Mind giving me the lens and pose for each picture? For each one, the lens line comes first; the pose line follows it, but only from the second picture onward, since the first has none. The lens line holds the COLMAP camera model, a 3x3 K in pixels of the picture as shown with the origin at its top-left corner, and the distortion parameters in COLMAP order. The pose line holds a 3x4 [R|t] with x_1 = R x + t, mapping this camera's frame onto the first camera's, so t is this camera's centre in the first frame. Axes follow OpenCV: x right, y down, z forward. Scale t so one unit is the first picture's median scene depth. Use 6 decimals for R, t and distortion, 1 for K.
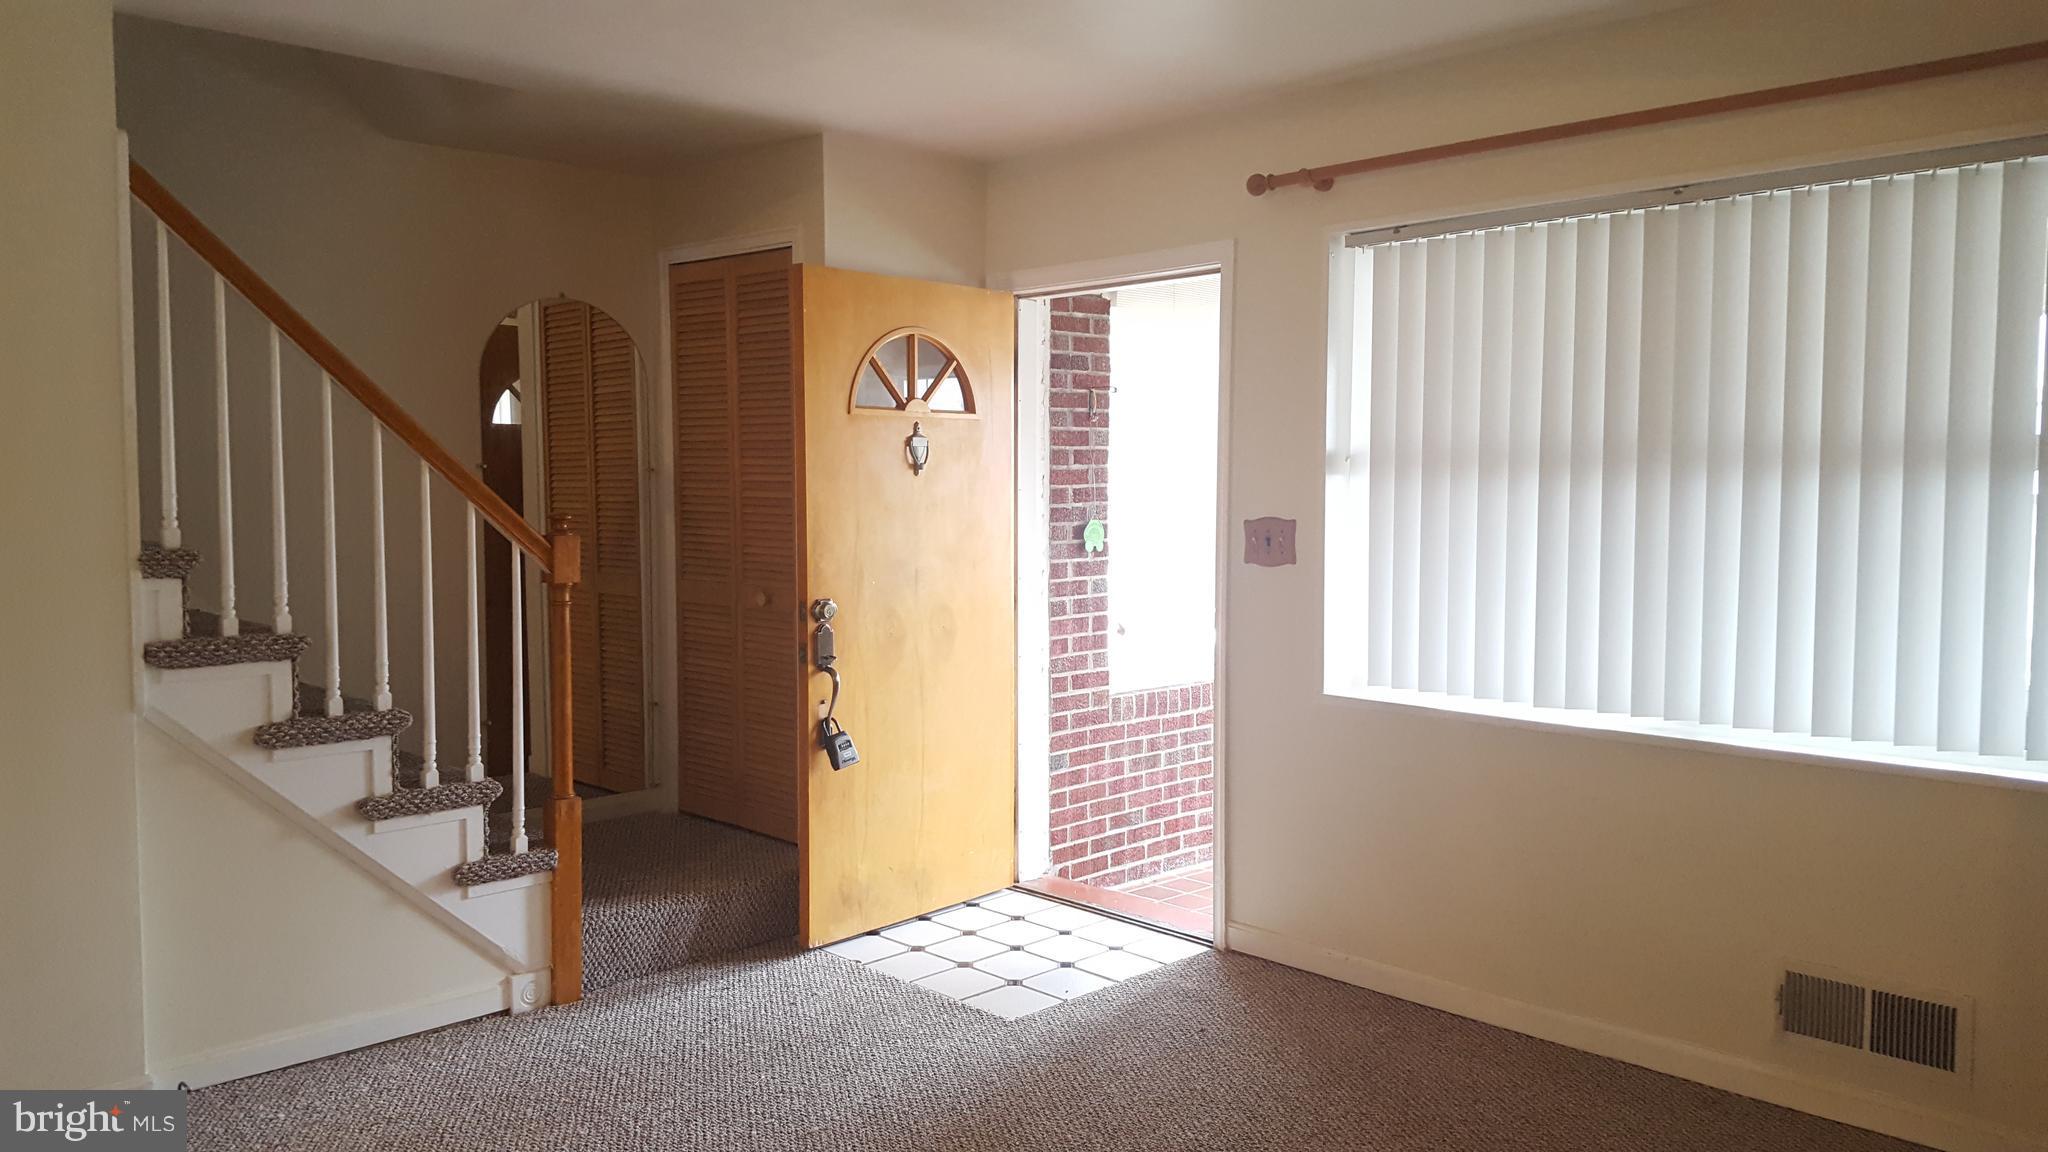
lens RADIAL K [[1511.4, 0, 1019.4], [0, 1511.4, 567.8], [0, 0, 1]] dist [0.030309, -0.054508]
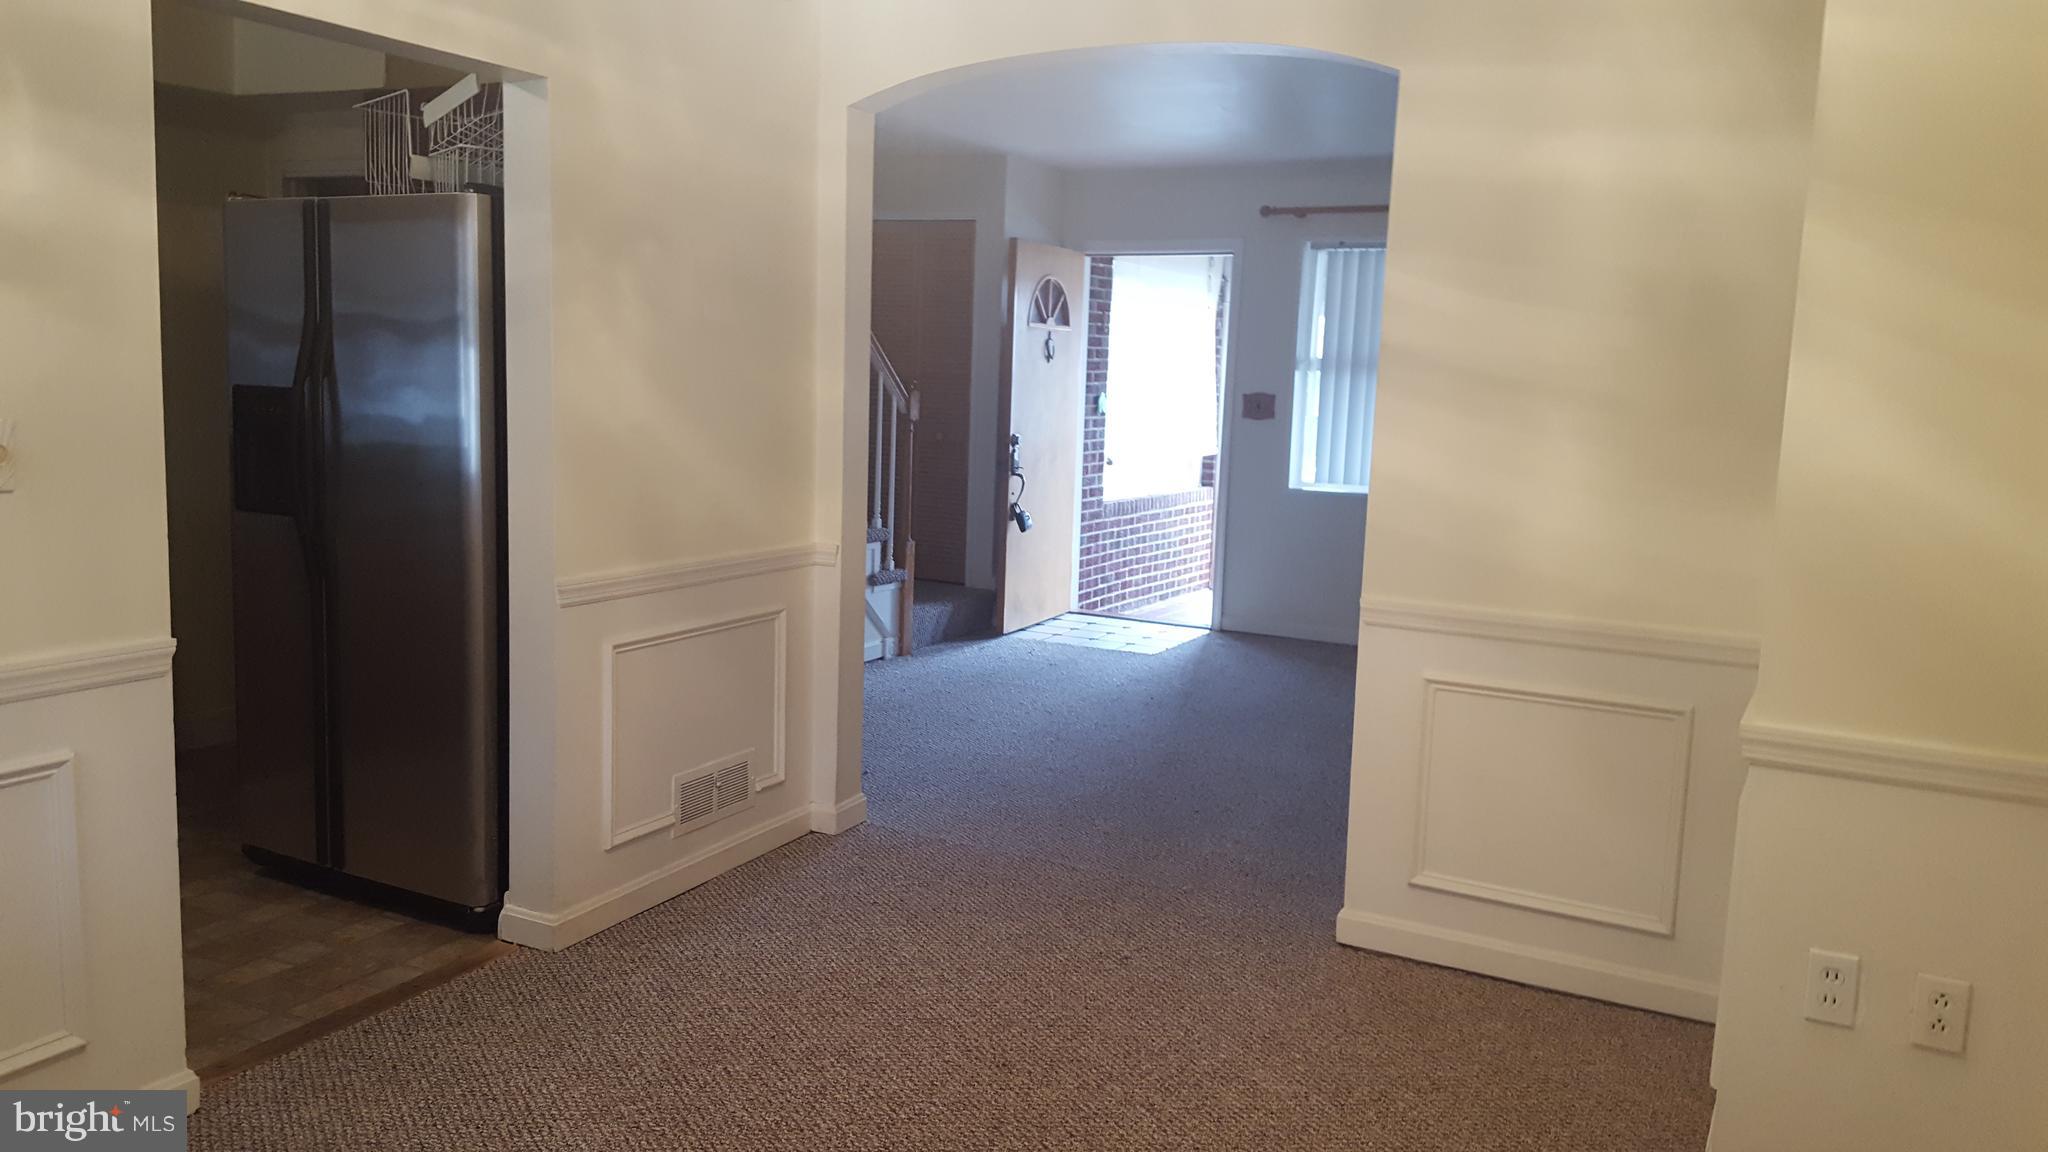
lens RADIAL K [[1511.4, 0, 1016.3], [0, 1511.4, 583.3], [0, 0, 1]] dist [0.030309, -0.054508]
pose [[0.956932, -0.007381, 0.290218, -0.637399], [-0.017881, 0.996280, 0.084296, 0.045653], [-0.289761, -0.085855, 0.953240, -0.673102]]
